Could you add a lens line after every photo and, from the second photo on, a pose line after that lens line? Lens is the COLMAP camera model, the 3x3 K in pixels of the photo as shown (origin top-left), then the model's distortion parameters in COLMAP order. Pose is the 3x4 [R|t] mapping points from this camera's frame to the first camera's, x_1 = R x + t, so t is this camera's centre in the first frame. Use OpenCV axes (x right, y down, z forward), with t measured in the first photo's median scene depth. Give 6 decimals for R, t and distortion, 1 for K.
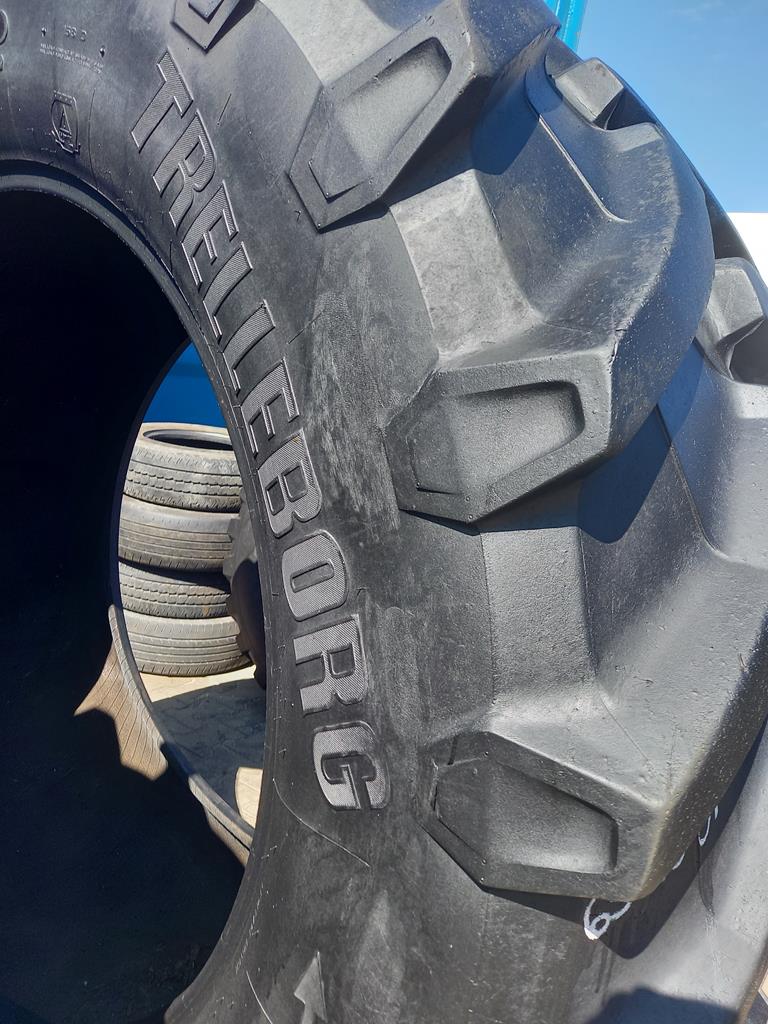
lens RADIAL K [[722.6, 0, 384.0], [0, 722.6, 512.0], [0, 0, 1]] dist [0.032634, -0.009081]
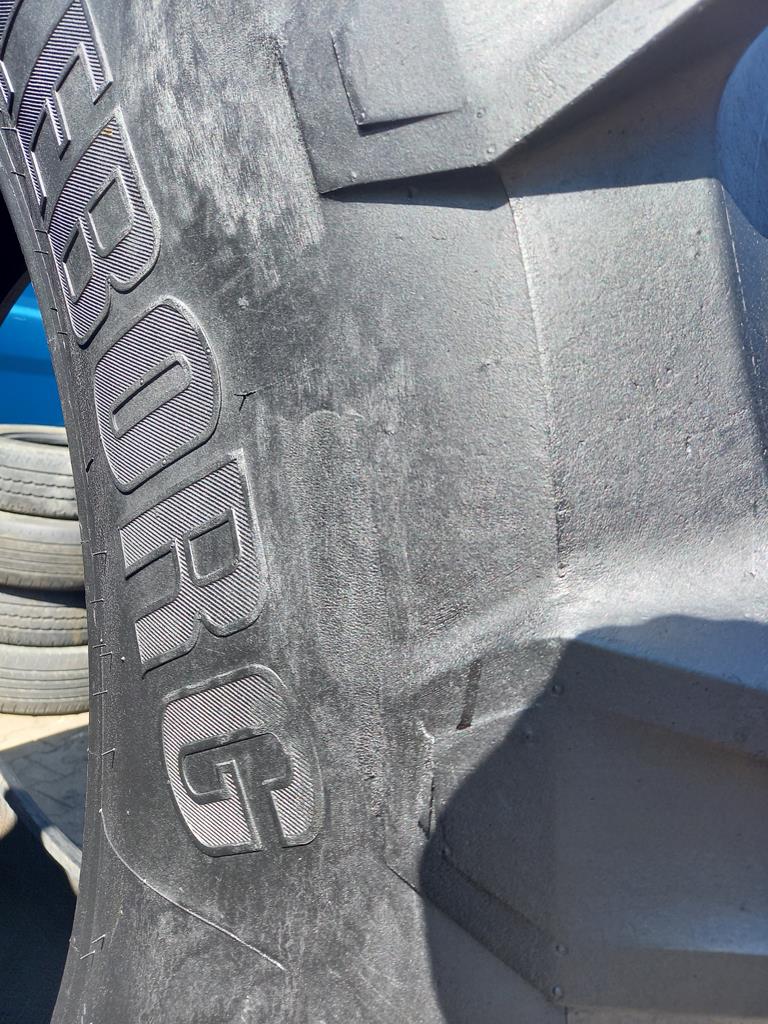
lens RADIAL K [[752.0, 0, 358.7], [0, 752.0, 517.5], [0, 0, 1]] dist [0.010241, -0.007297]
pose [[0.994027, -0.037916, 0.102336, -0.011297], [0.040792, 0.998825, -0.026156, 0.204758], [-0.101224, 0.030174, 0.994406, 0.490287]]
